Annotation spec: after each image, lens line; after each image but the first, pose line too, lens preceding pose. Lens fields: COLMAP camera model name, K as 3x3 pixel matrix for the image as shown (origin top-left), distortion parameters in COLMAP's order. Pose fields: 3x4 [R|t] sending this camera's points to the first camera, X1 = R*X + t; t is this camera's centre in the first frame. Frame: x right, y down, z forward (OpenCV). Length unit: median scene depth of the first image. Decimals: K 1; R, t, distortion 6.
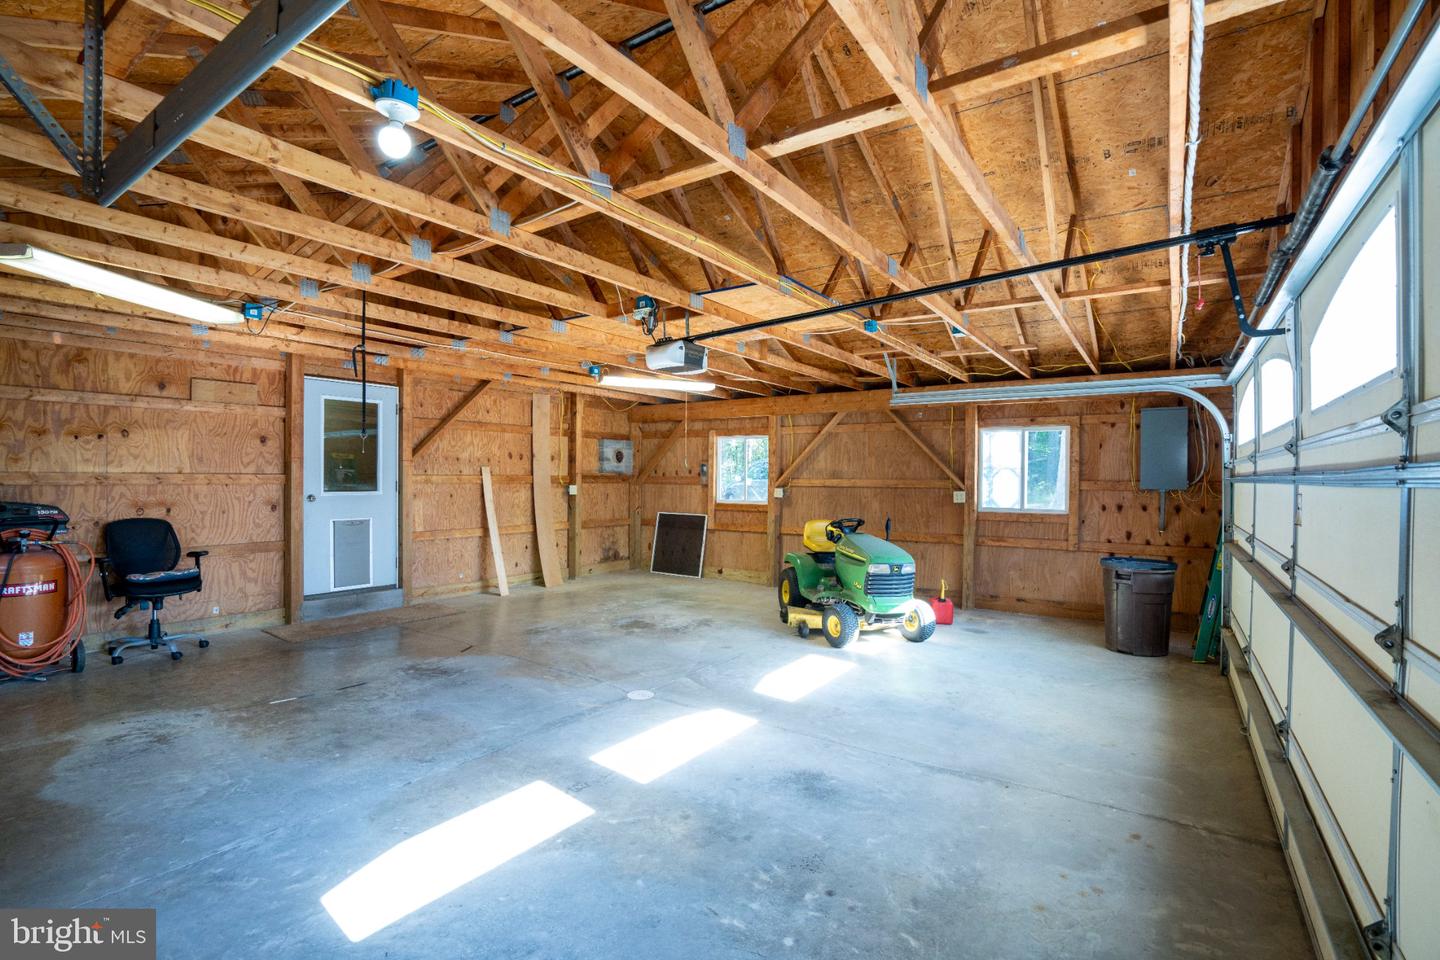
lens RADIAL K [[663.2, 0, 716.5], [0, 663.2, 477.3], [0, 0, 1]] dist [-0.041235, 0.008480]
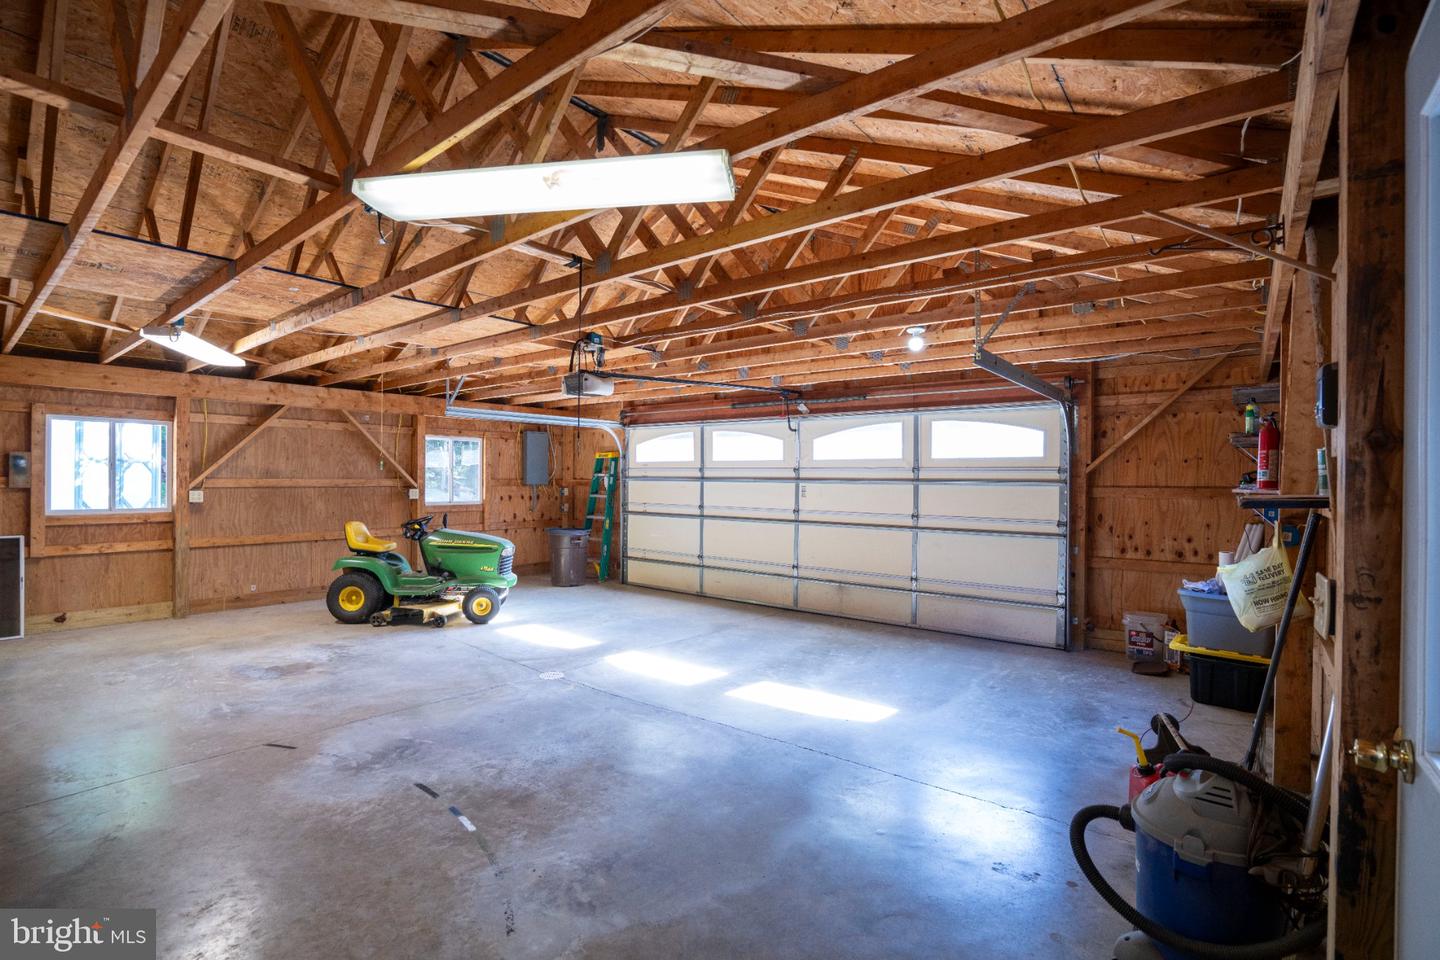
lens RADIAL K [[663.2, 0, 708.8], [0, 663.2, 477.9], [0, 0, 1]] dist [-0.041235, 0.008480]
pose [[0.084659, -0.007383, 0.996383, -1.058763], [-0.009170, 0.999924, 0.008188, -0.017835], [-0.996368, -0.009830, 0.084585, 0.558548]]
